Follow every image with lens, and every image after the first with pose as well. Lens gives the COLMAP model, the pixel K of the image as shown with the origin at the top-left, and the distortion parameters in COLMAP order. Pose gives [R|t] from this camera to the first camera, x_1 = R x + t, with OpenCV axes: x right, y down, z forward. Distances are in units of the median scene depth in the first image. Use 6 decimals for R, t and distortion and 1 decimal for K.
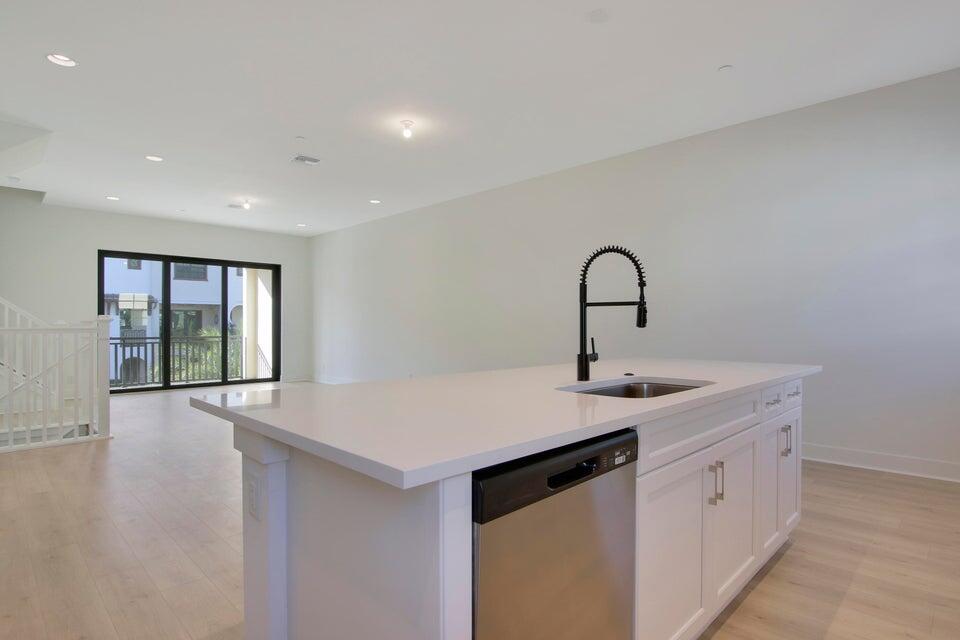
lens RADIAL K [[504.0, 0, 476.9], [0, 504.0, 323.8], [0, 0, 1]] dist [-0.022113, 0.003515]
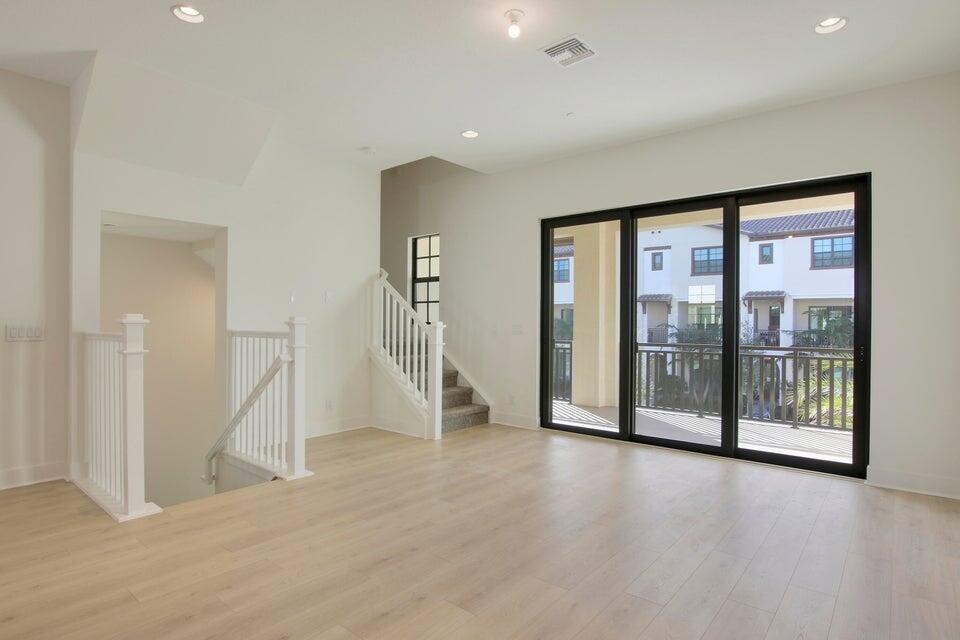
lens RADIAL K [[504.0, 0, 485.5], [0, 504.0, 323.7], [0, 0, 1]] dist [-0.022113, 0.003515]
pose [[0.114587, 0.006100, -0.993394, -0.057469], [-0.000556, 0.999981, 0.006076, -0.006505], [0.993413, -0.000144, 0.114588, 0.710372]]
